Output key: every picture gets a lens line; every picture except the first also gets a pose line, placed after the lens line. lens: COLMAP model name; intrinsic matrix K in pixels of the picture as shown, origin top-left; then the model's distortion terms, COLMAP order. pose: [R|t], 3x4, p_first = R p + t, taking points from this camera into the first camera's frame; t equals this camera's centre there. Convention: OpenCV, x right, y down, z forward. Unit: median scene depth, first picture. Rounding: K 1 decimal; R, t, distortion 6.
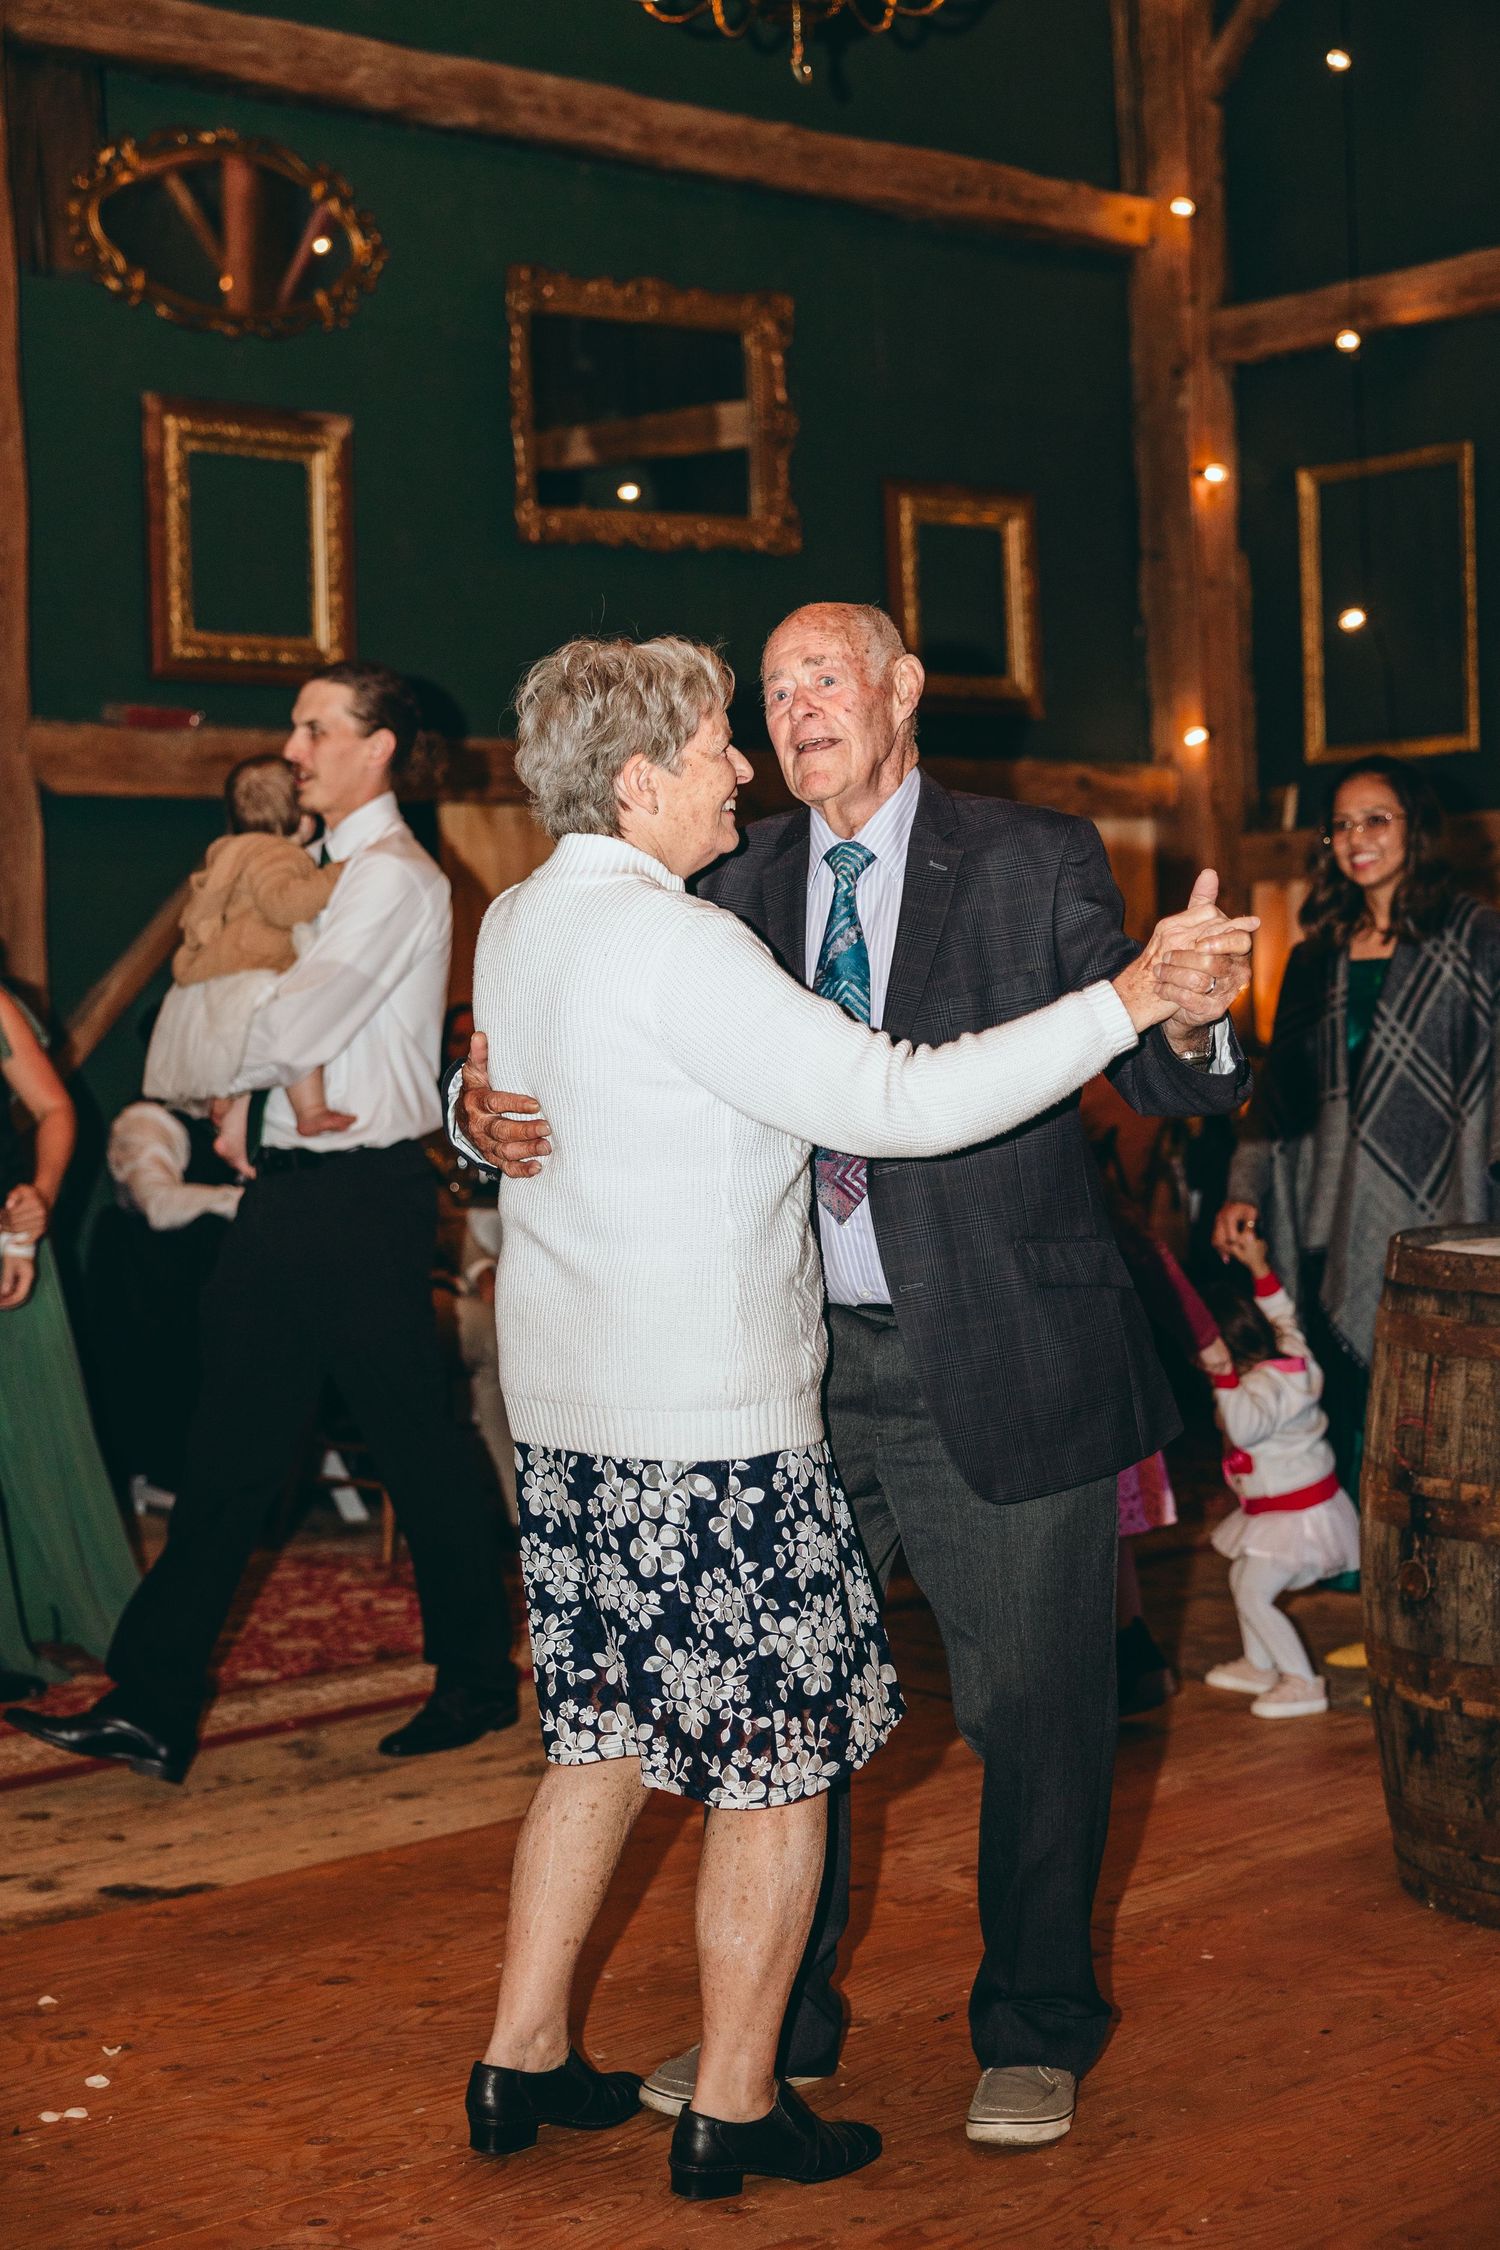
lens RADIAL K [[3160.5, 0, 750.0], [0, 3160.5, 1125.0], [0, 0, 1]] dist [0.041054, -0.043092]
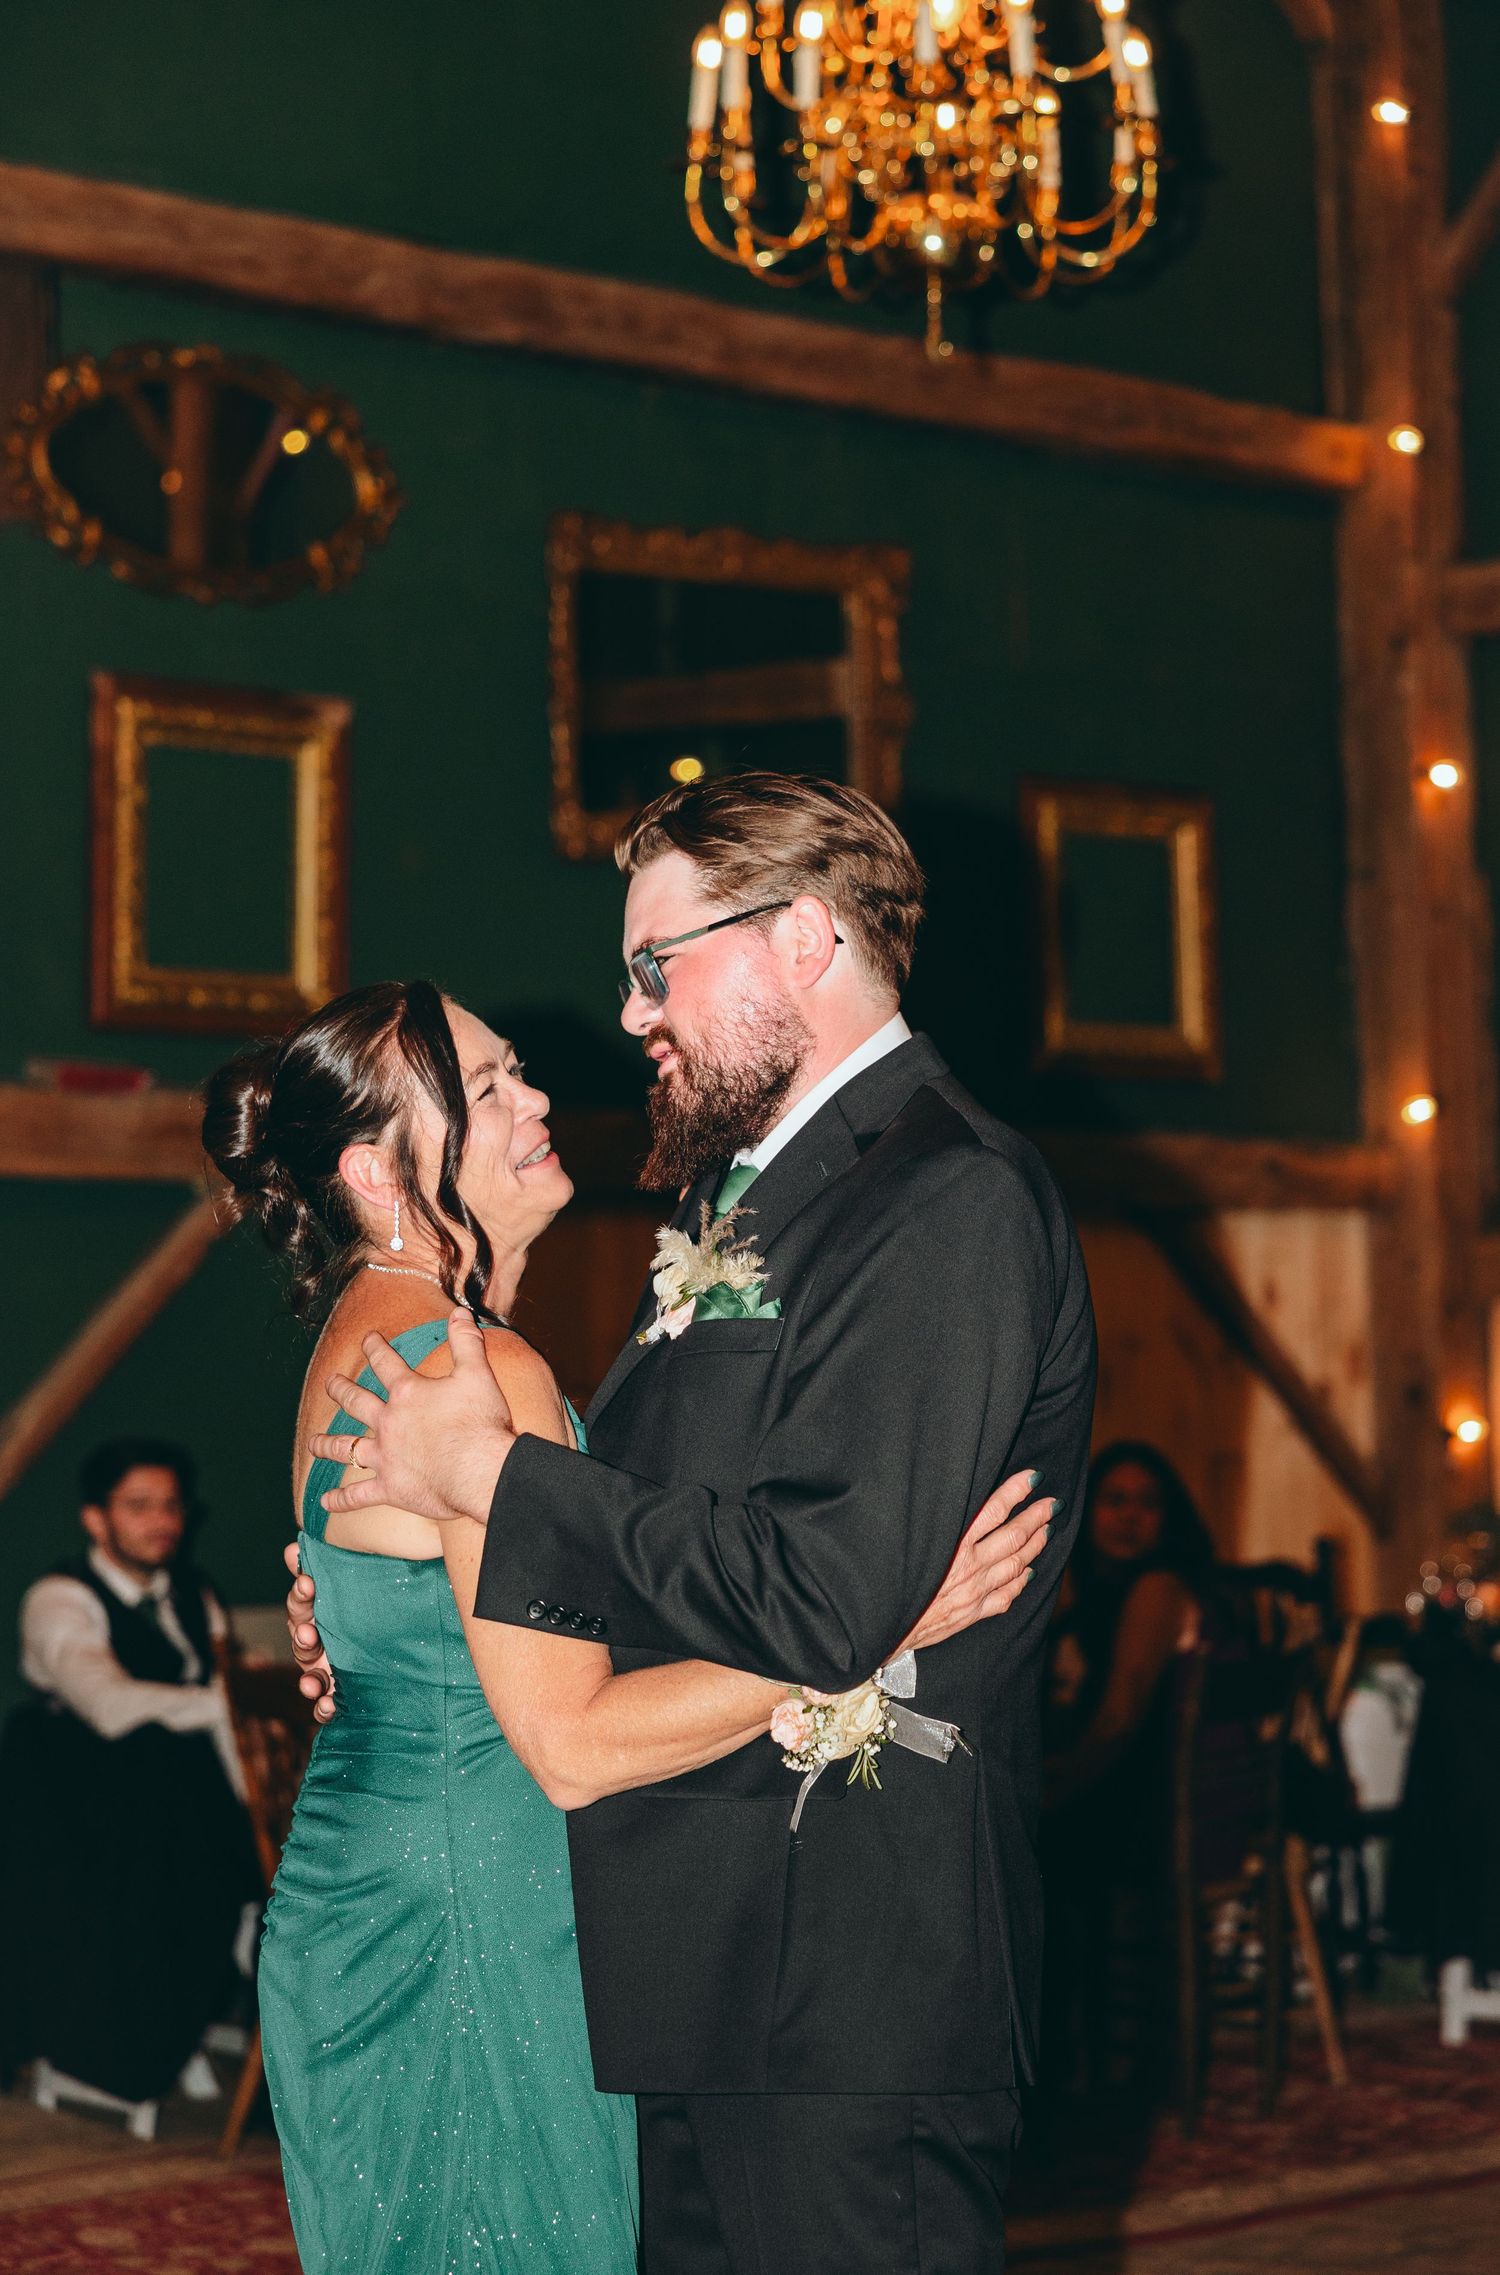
lens RADIAL K [[4419.5, 0, 750.0], [0, 4419.5, 1137.5], [0, 0, 1]] dist [0.056766, 0.179745]
pose [[0.999725, 0.020207, -0.011876, -0.010782], [-0.021227, 0.995415, -0.093261, -0.014126], [0.009937, 0.093488, 0.995571, -0.088581]]
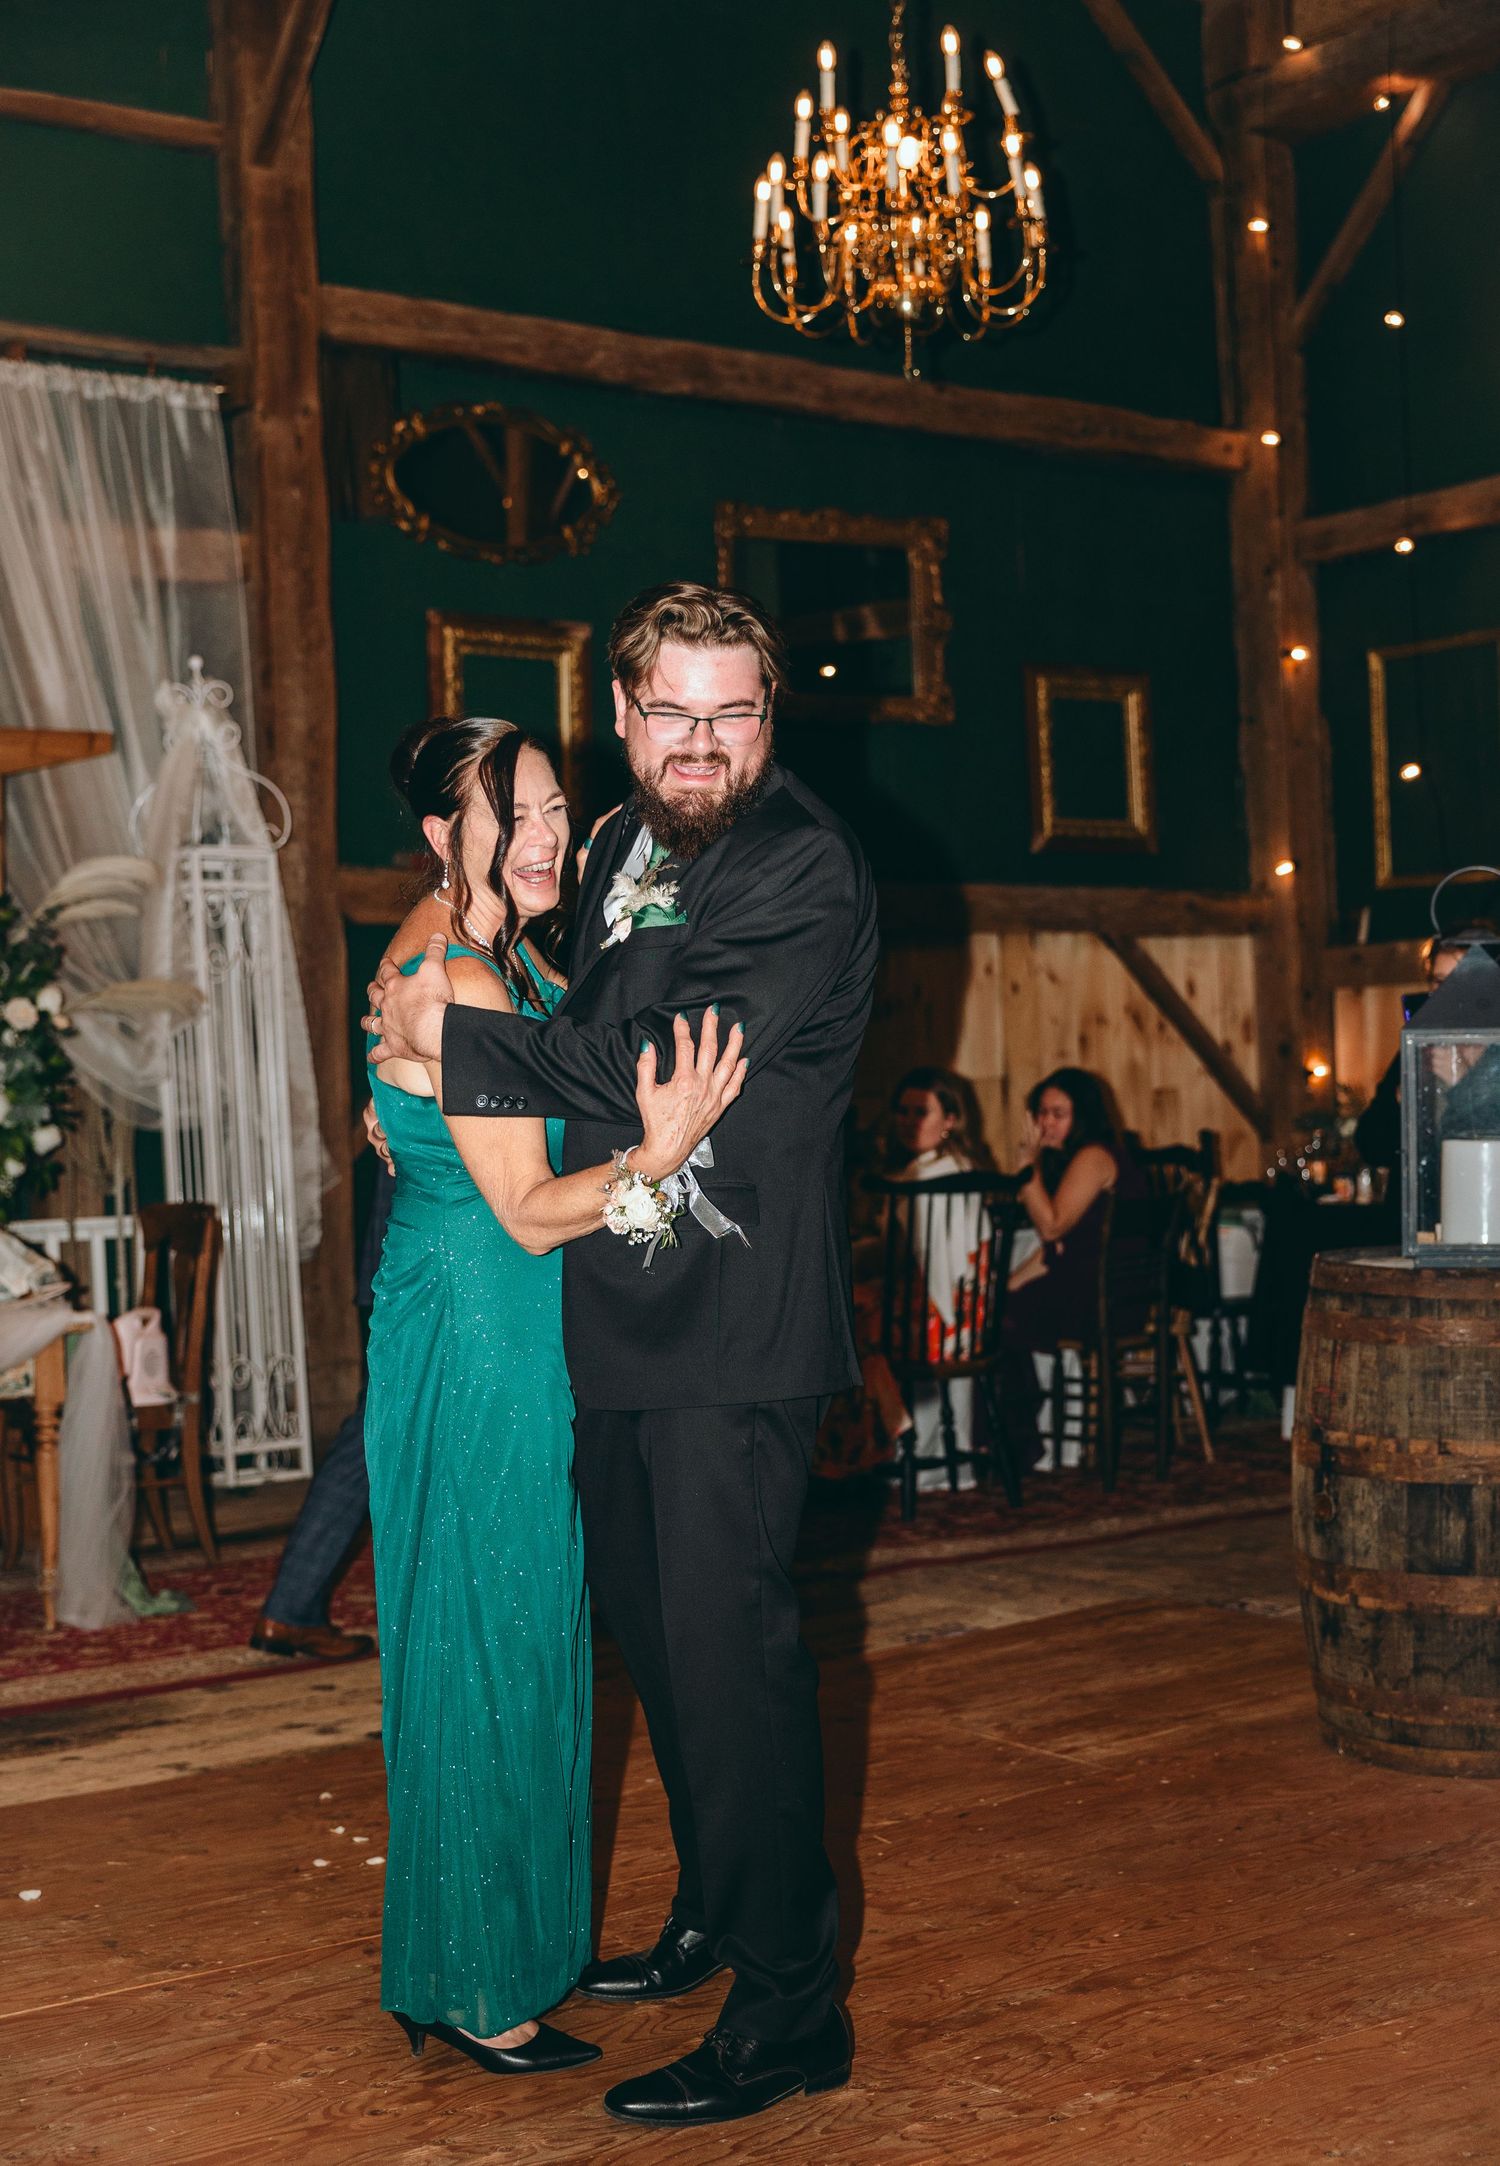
lens RADIAL K [[2812.3, 0, 774.9], [0, 2812.3, 1132.5], [0, 0, 1]] dist [0.025272, 0.068395]
pose [[0.996915, -0.000036, -0.078490, 0.035864], [-0.001899, 0.999696, -0.024576, 0.007055], [0.078468, 0.024649, 0.996612, -0.110399]]
